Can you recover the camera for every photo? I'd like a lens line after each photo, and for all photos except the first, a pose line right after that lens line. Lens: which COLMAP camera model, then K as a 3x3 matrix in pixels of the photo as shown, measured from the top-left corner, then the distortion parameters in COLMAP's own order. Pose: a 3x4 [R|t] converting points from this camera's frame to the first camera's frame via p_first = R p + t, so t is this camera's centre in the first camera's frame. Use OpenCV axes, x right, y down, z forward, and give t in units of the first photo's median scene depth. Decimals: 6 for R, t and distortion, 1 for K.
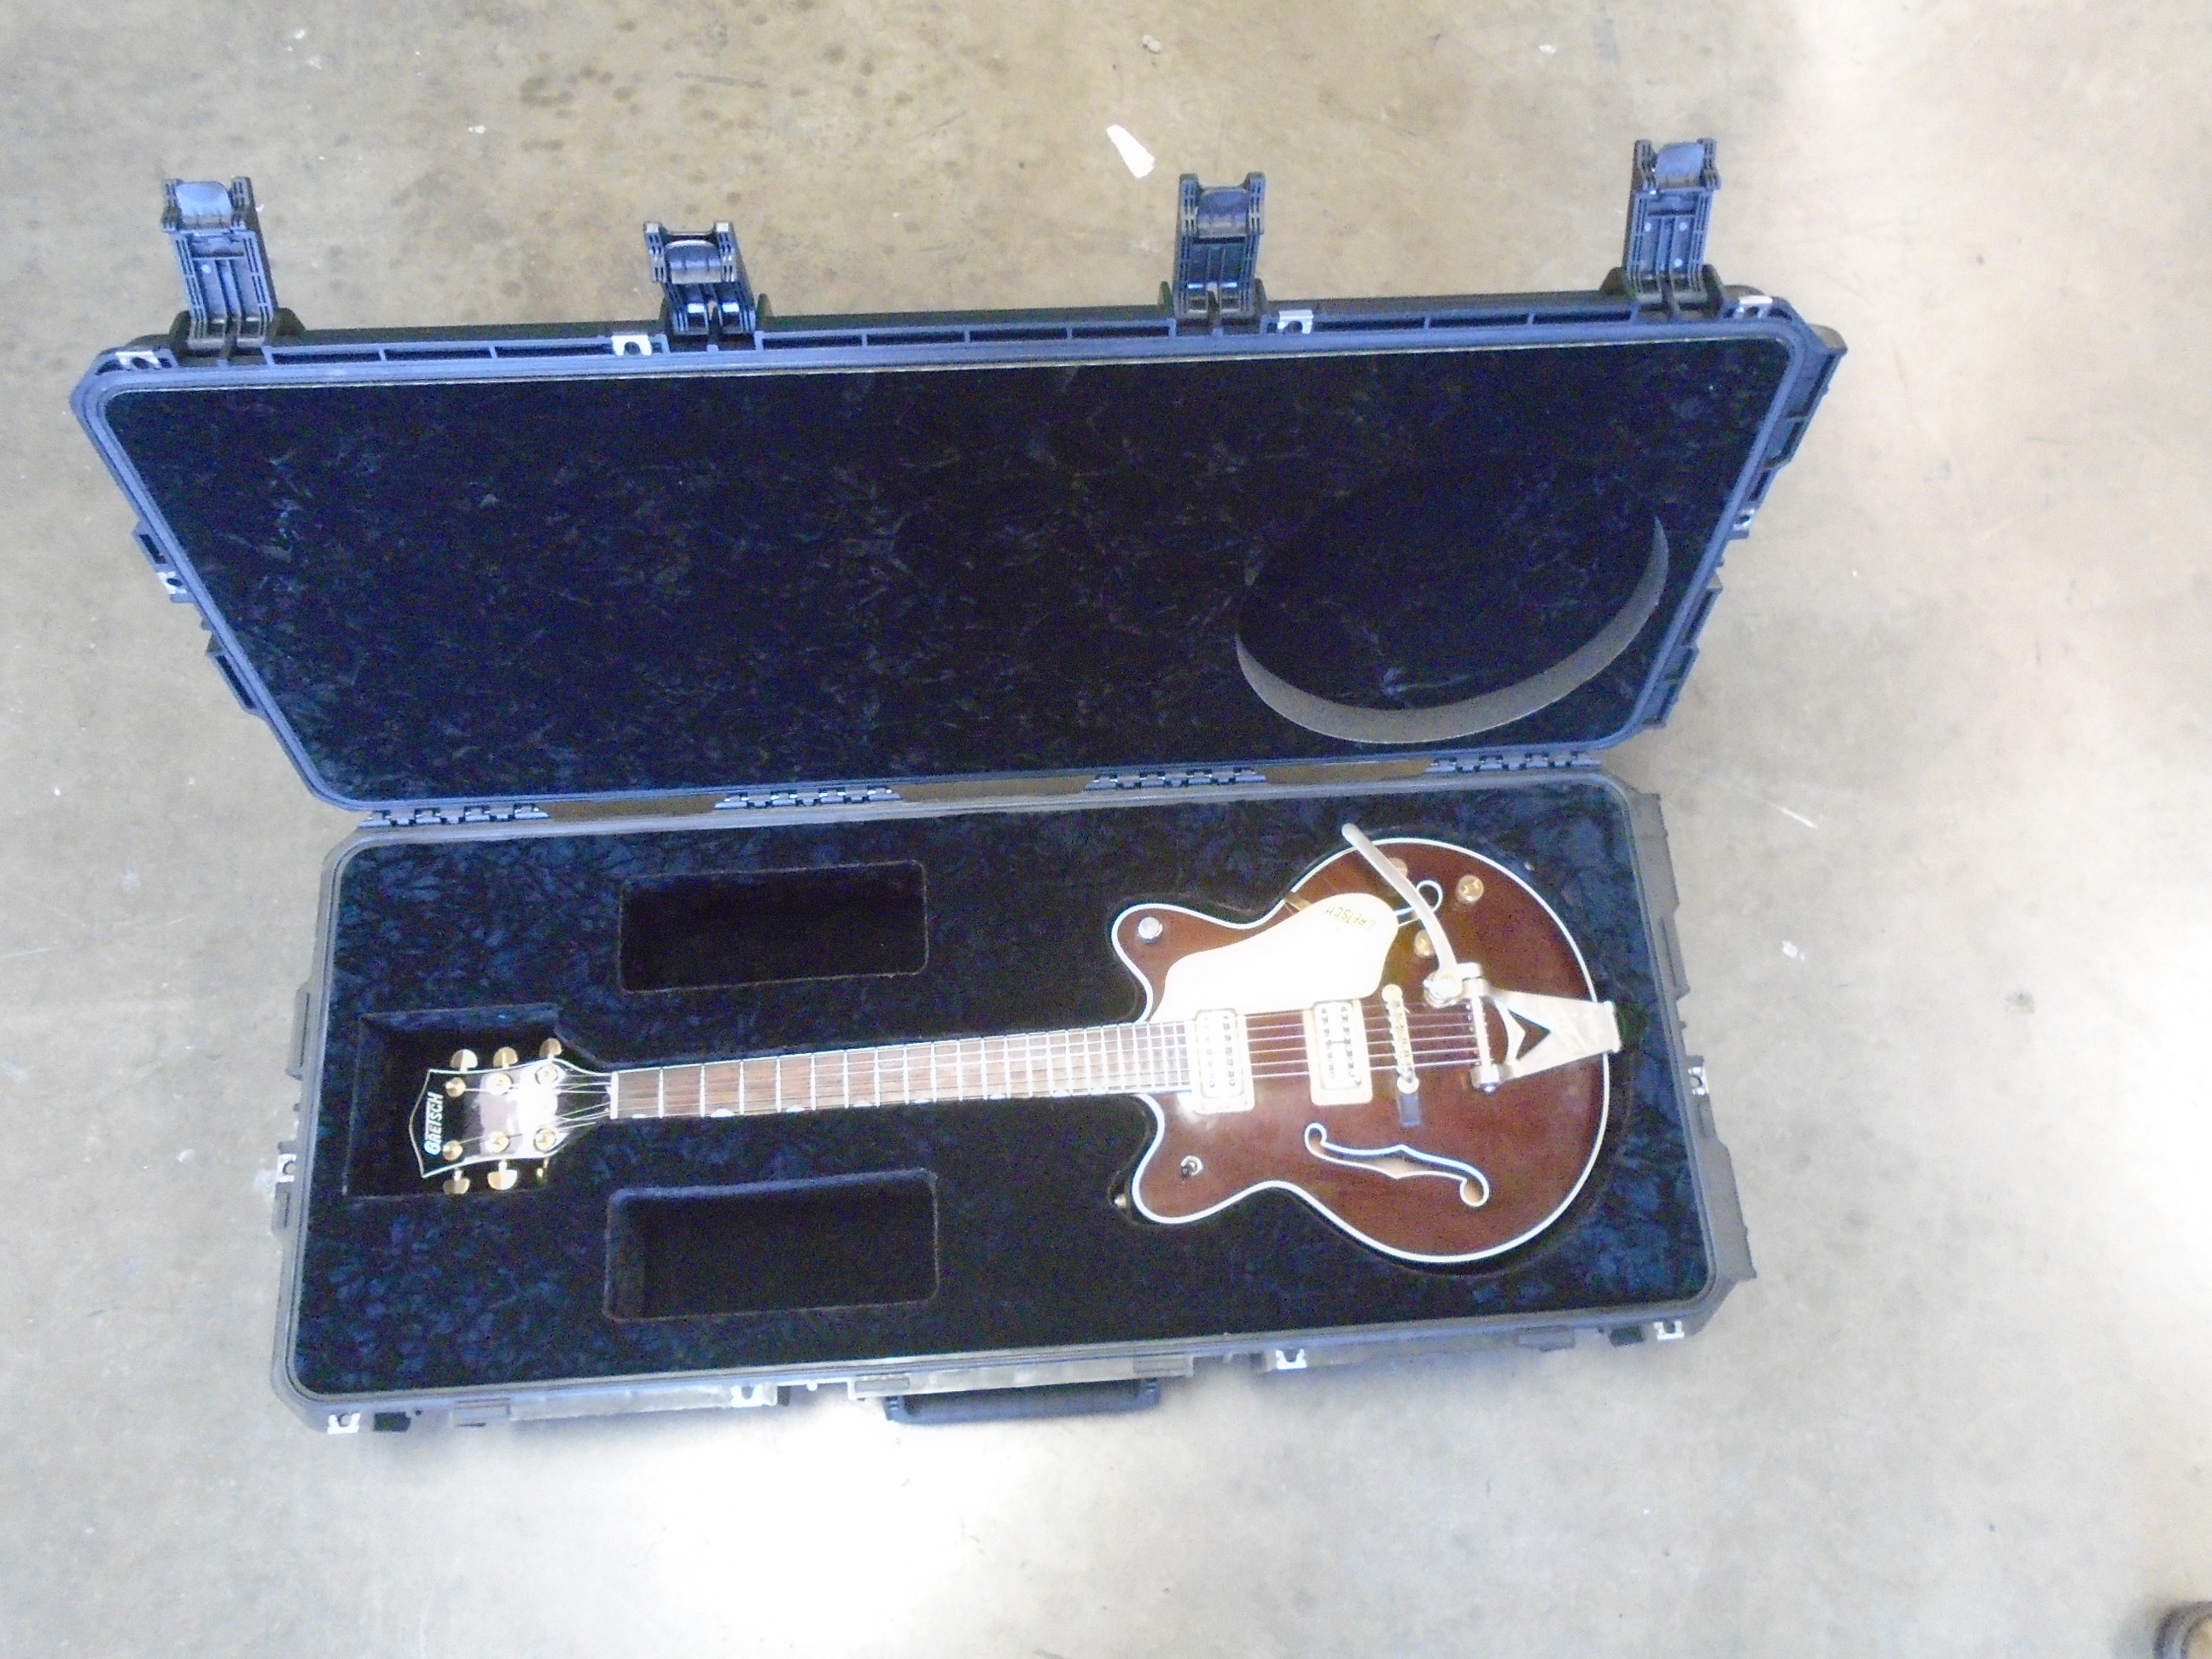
lens RADIAL K [[1684.3, 0, 1103.1], [0, 1684.3, 843.7], [0, 0, 1]] dist [-0.014560, -0.000569]
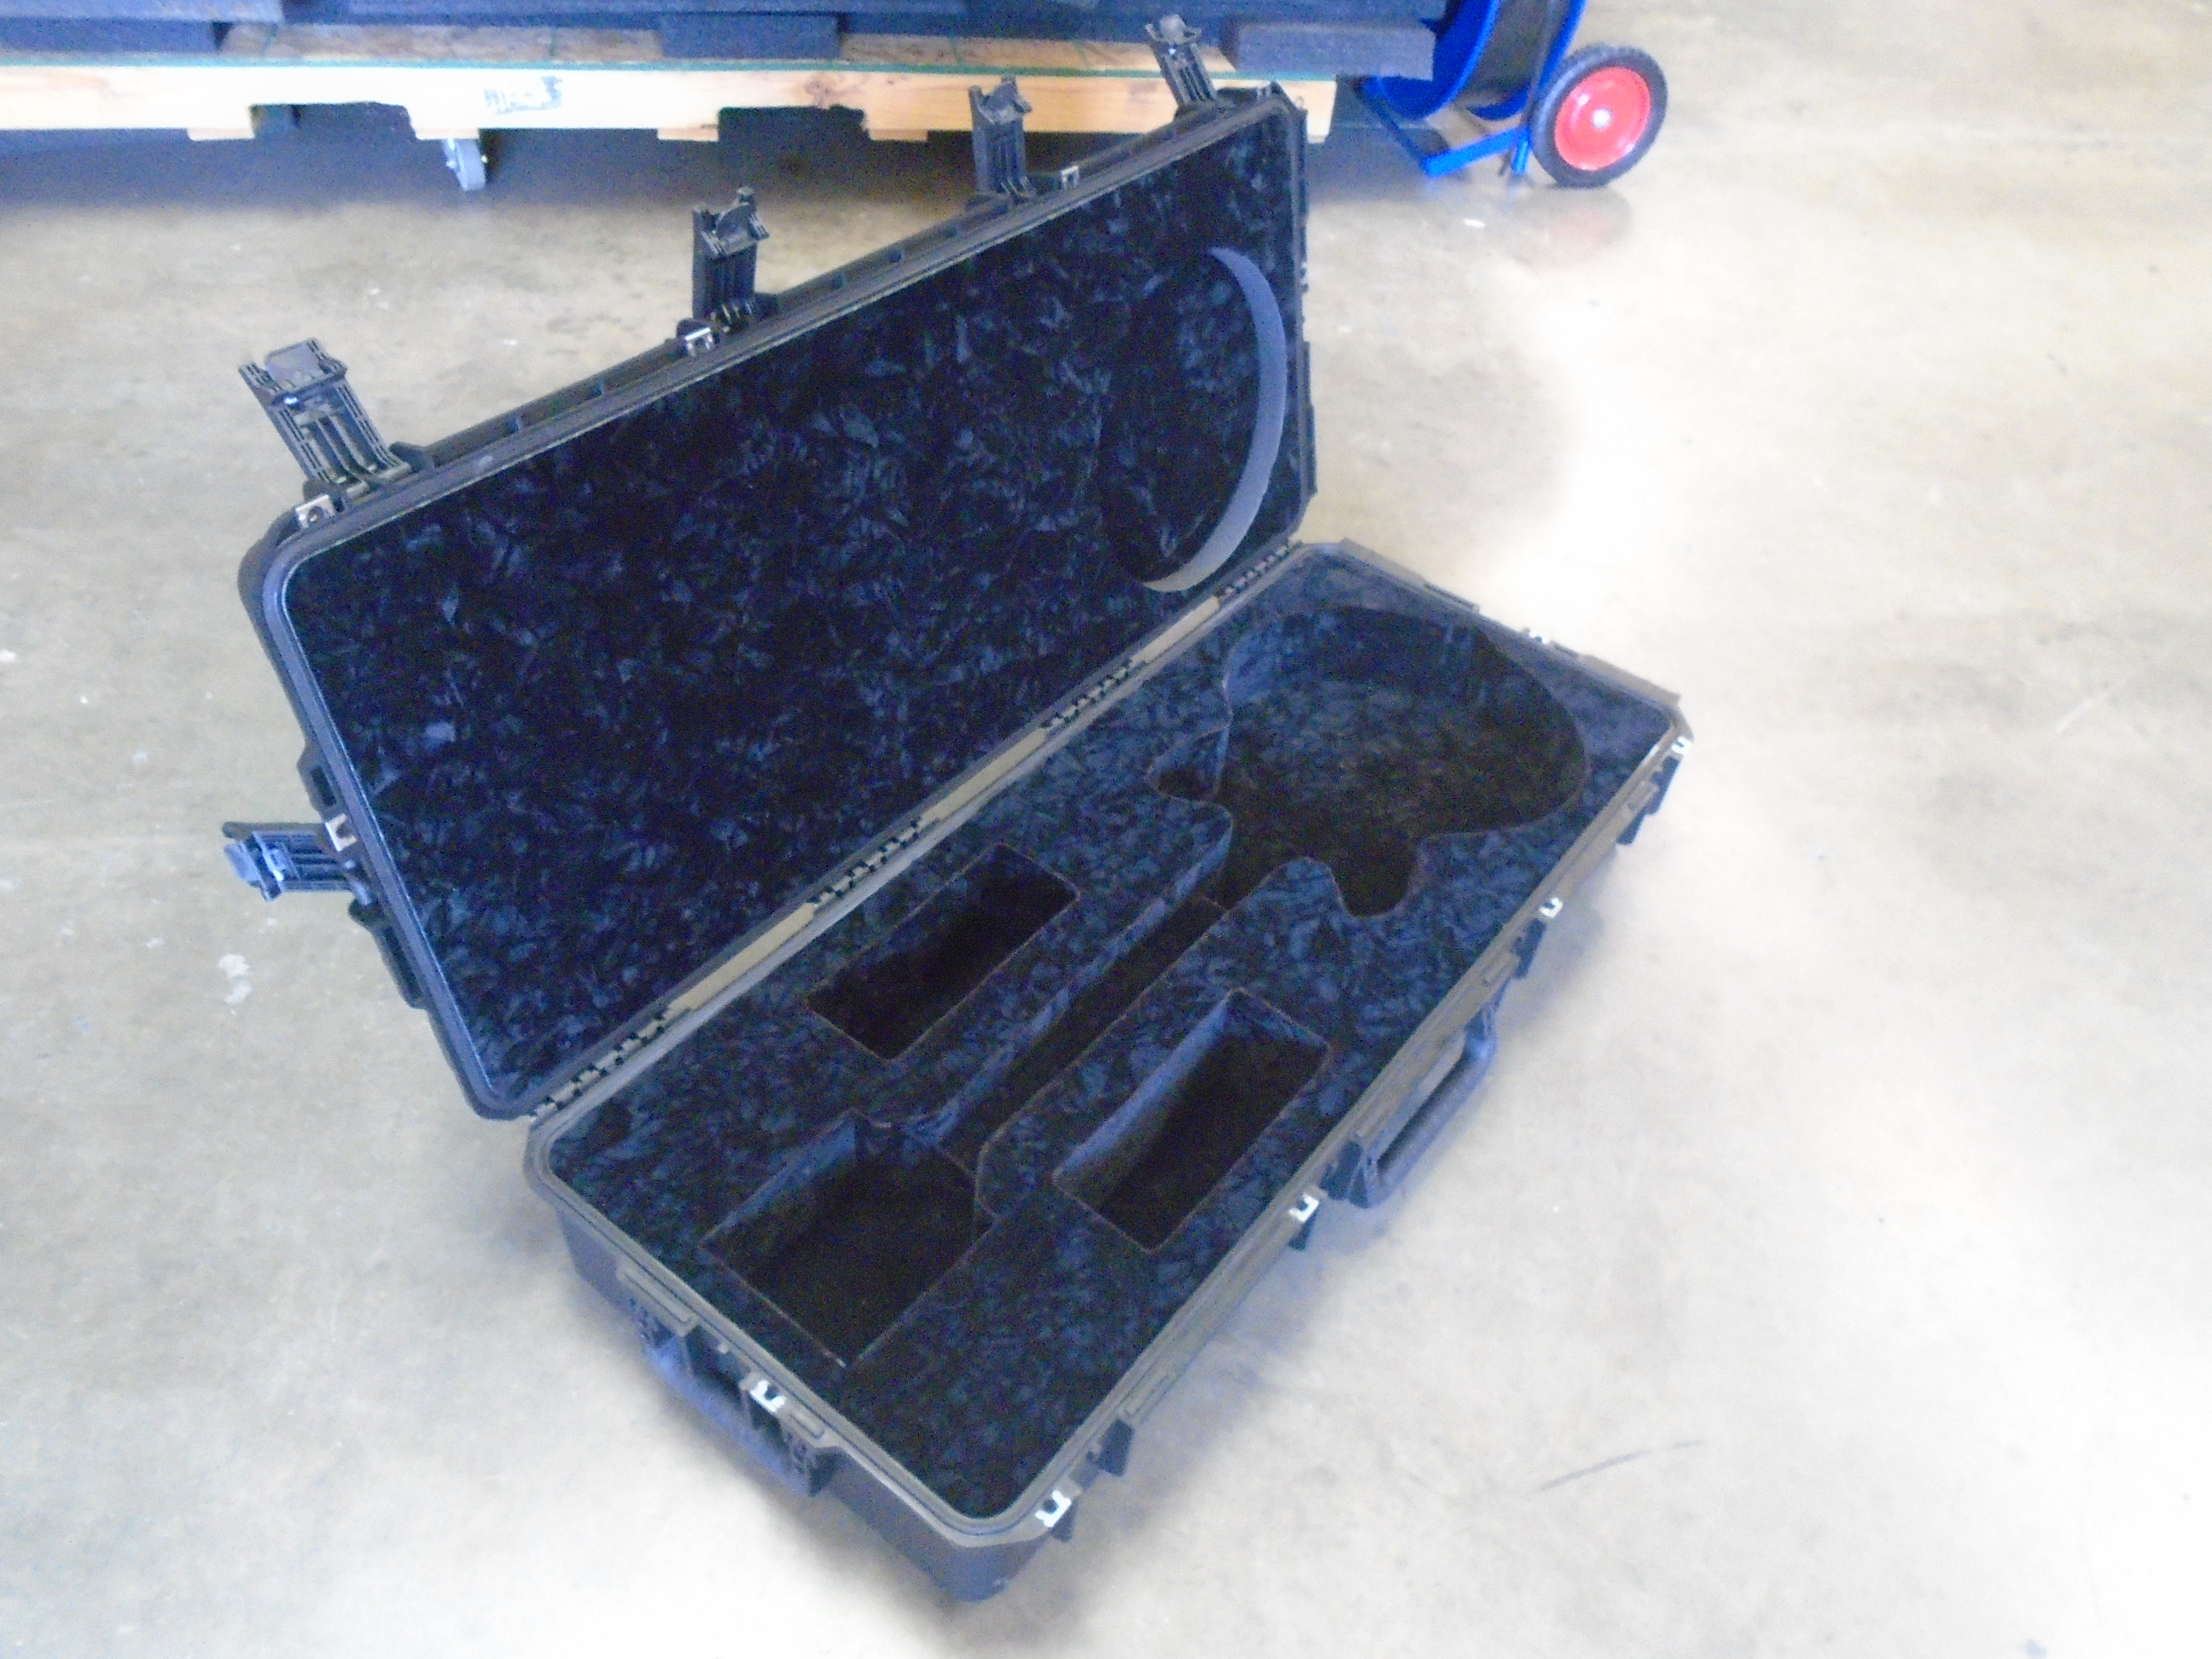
lens RADIAL K [[1684.3, 0, 1112.0], [0, 1684.3, 835.1], [0, 0, 1]] dist [-0.014560, -0.000569]
pose [[0.997287, -0.010465, 0.072867, -0.023917], [0.040080, 0.907460, -0.418223, 0.623515], [-0.061747, 0.420009, 0.905417, -0.022656]]
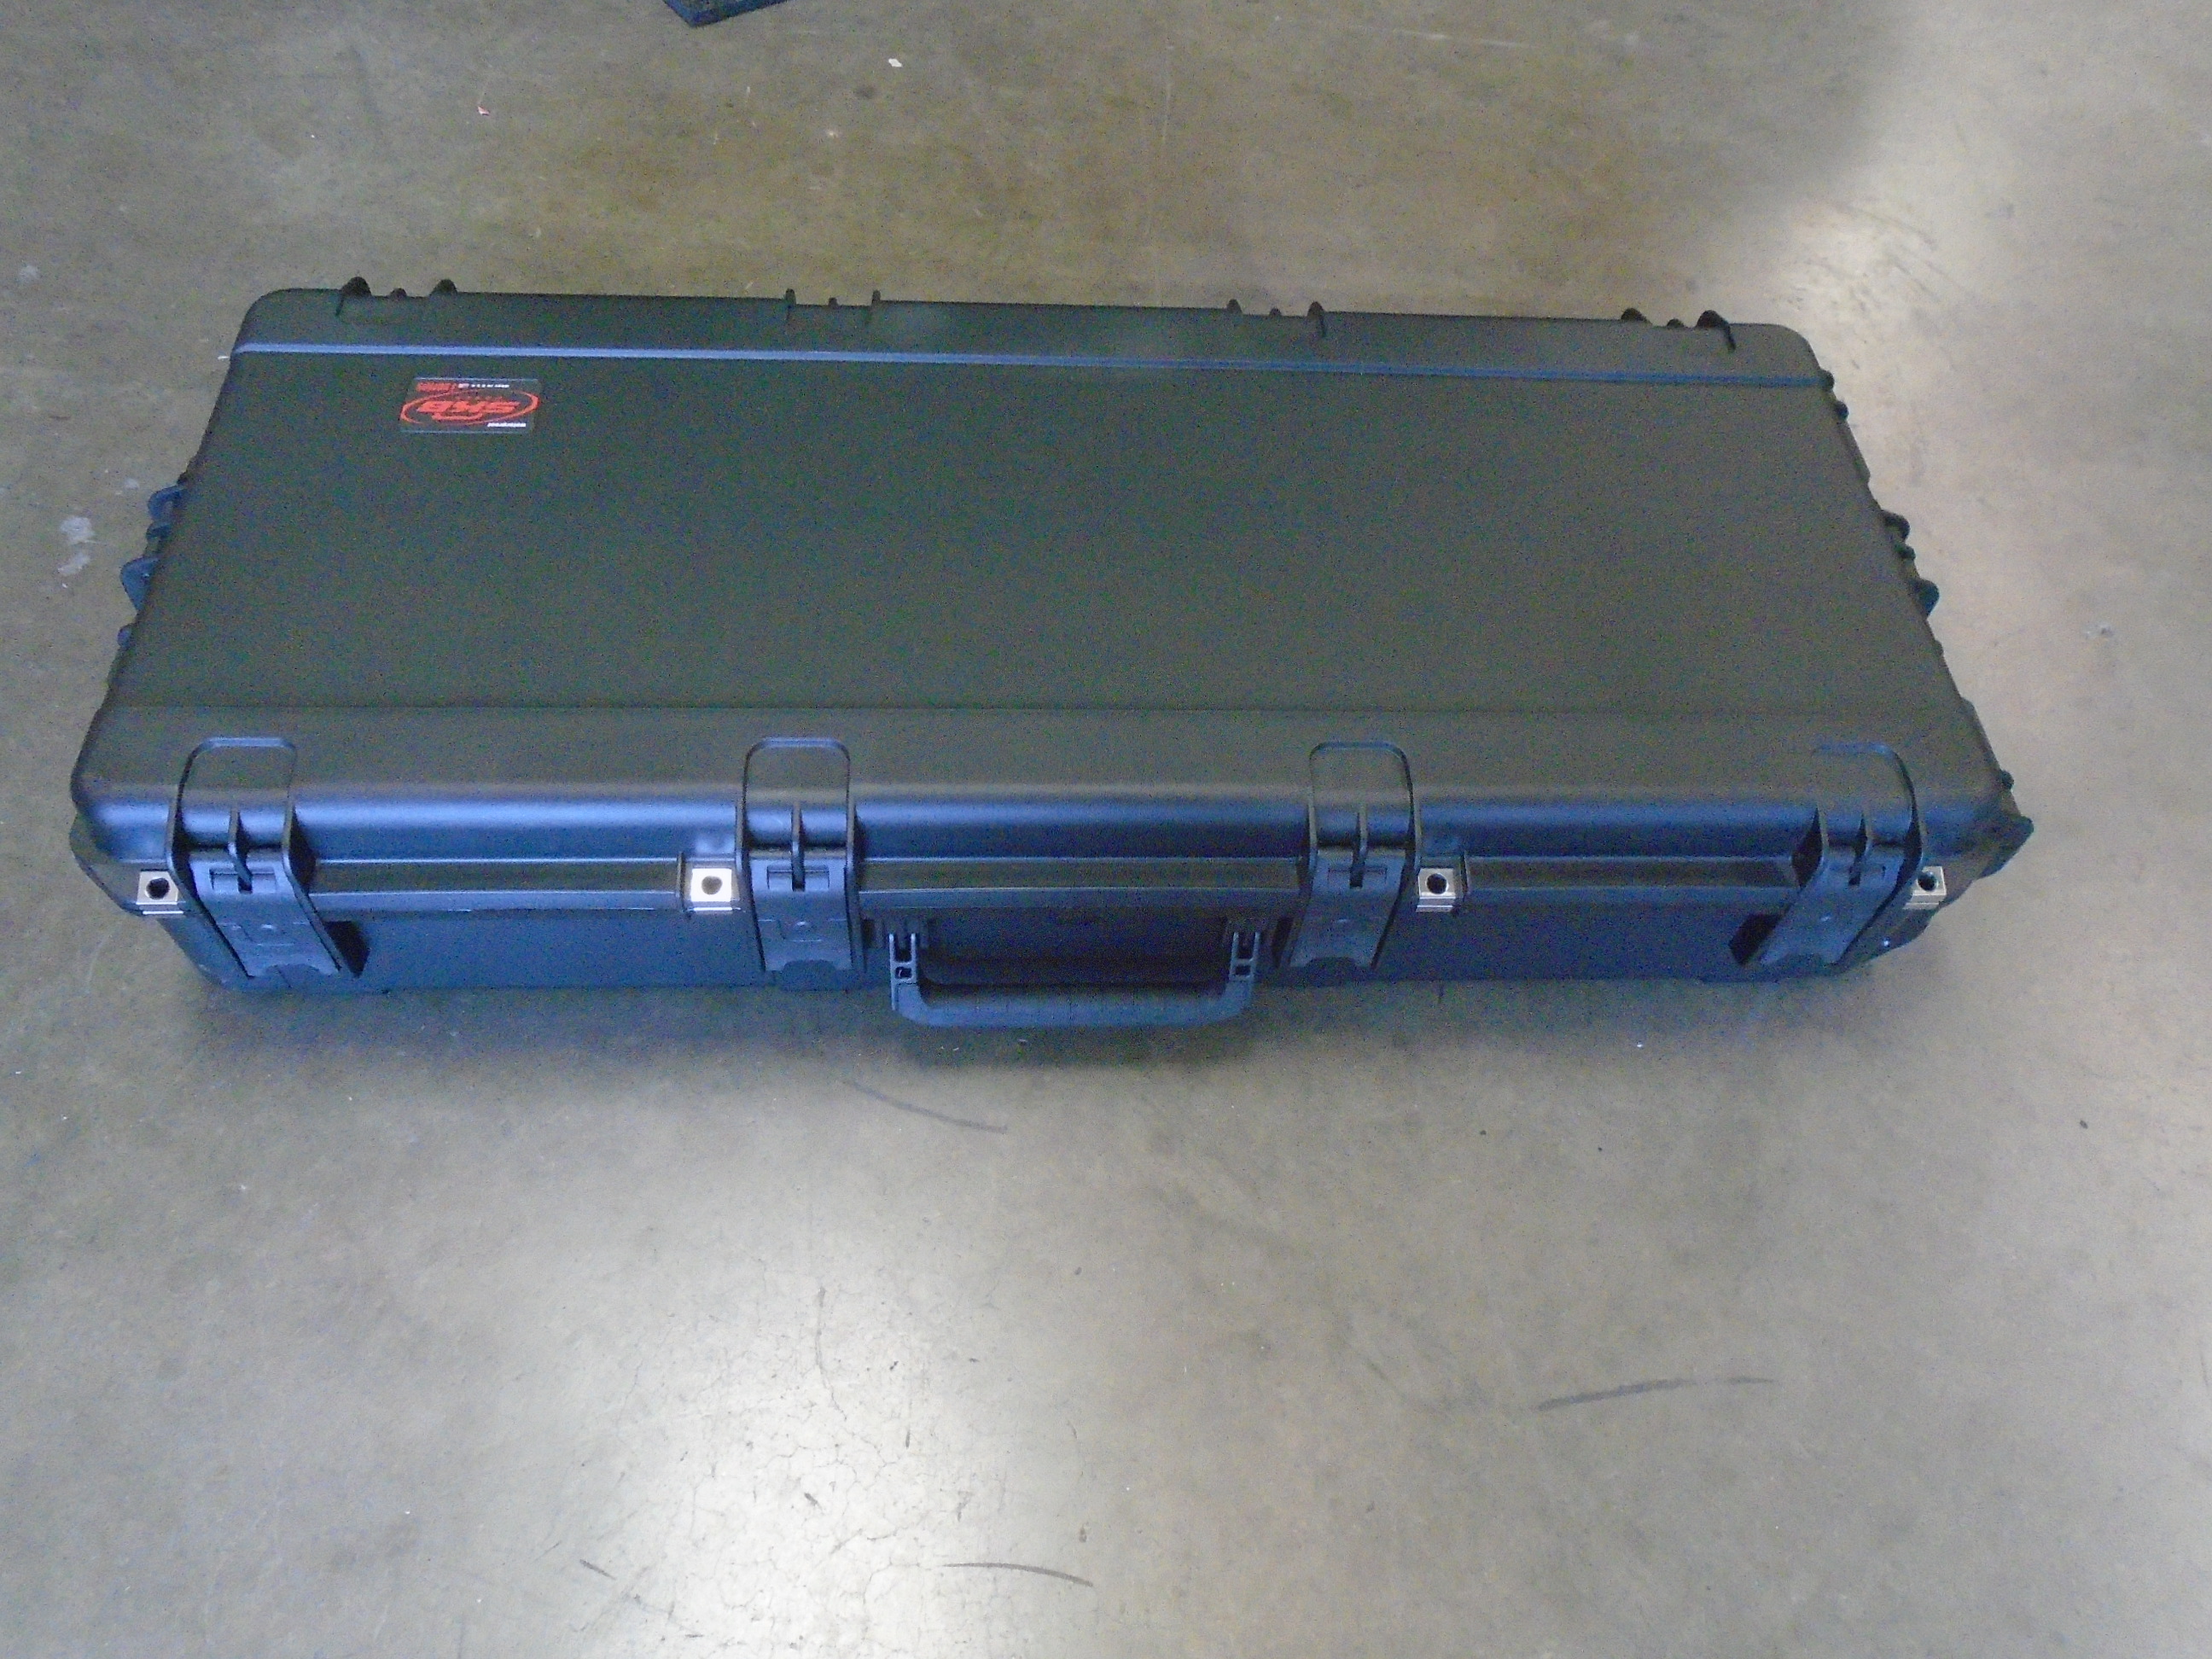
lens RADIAL K [[1684.3, 0, 1093.1], [0, 1684.3, 840.0], [0, 0, 1]] dist [-0.014560, -0.000569]
pose [[0.992799, 0.110189, -0.047004, 0.096568], [-0.118195, 0.964921, -0.234432, 0.530854], [0.019523, 0.238299, 0.970995, 0.205907]]
